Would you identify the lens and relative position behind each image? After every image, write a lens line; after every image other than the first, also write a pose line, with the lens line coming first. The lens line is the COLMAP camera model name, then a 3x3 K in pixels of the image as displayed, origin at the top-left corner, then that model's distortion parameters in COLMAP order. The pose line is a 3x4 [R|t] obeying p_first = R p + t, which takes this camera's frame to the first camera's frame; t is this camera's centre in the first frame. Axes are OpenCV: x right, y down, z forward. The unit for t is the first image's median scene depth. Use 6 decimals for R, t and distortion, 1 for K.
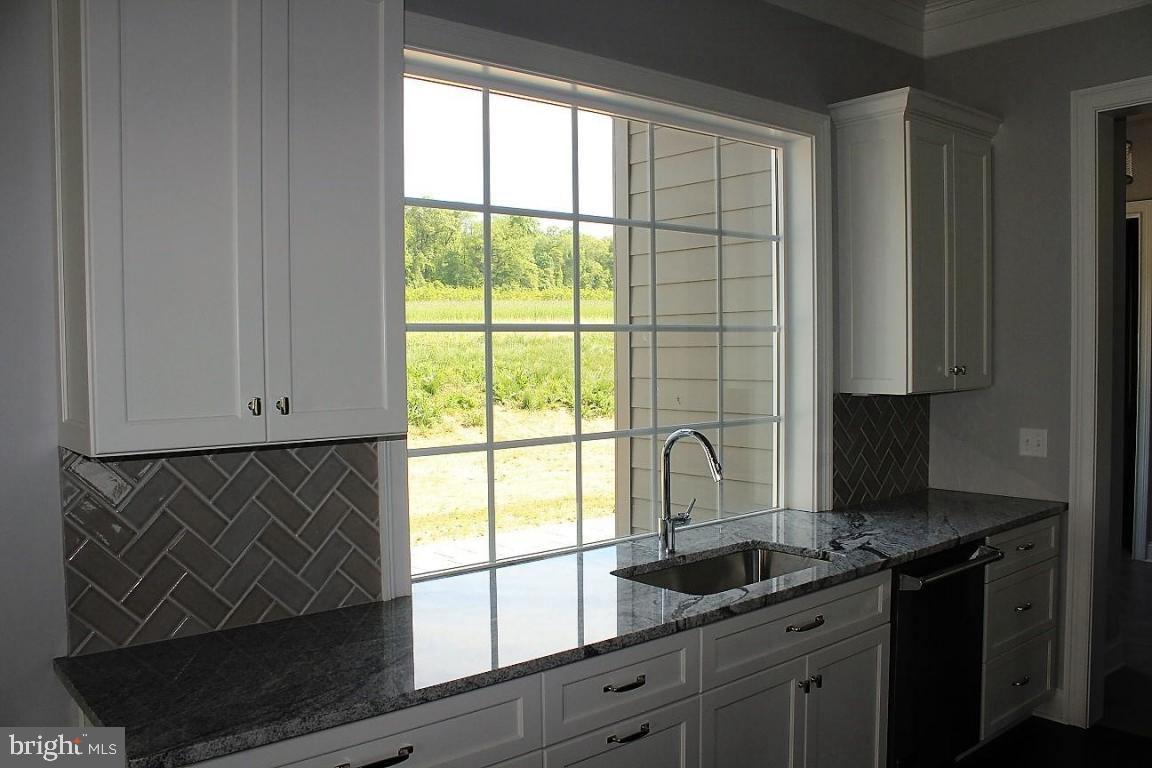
lens RADIAL K [[973.8, 0, 579.6], [0, 973.8, 374.6], [0, 0, 1]] dist [-0.096261, 0.024085]
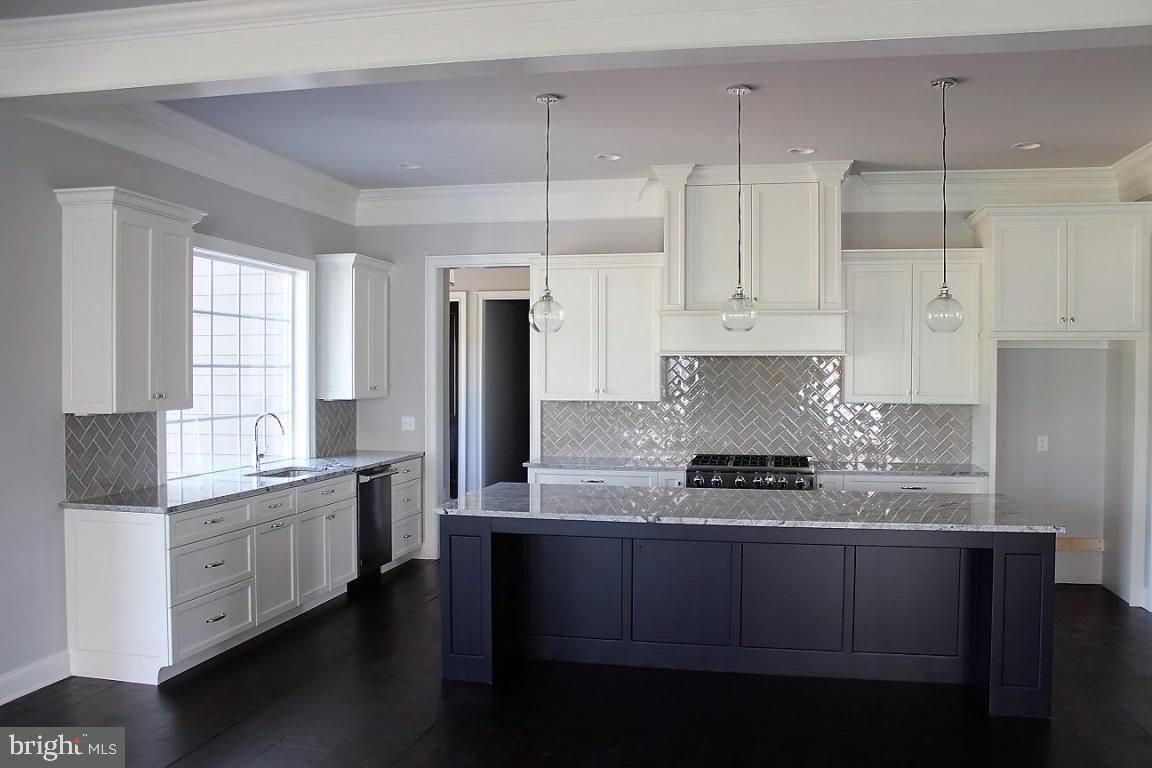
lens RADIAL K [[973.8, 0, 578.1], [0, 973.8, 383.0], [0, 0, 1]] dist [-0.096261, 0.024085]
pose [[0.797053, 0.002226, 0.603906, -0.515881], [0.014593, 0.999630, -0.022945, 0.039732], [-0.603733, 0.027101, 0.796726, -0.924896]]
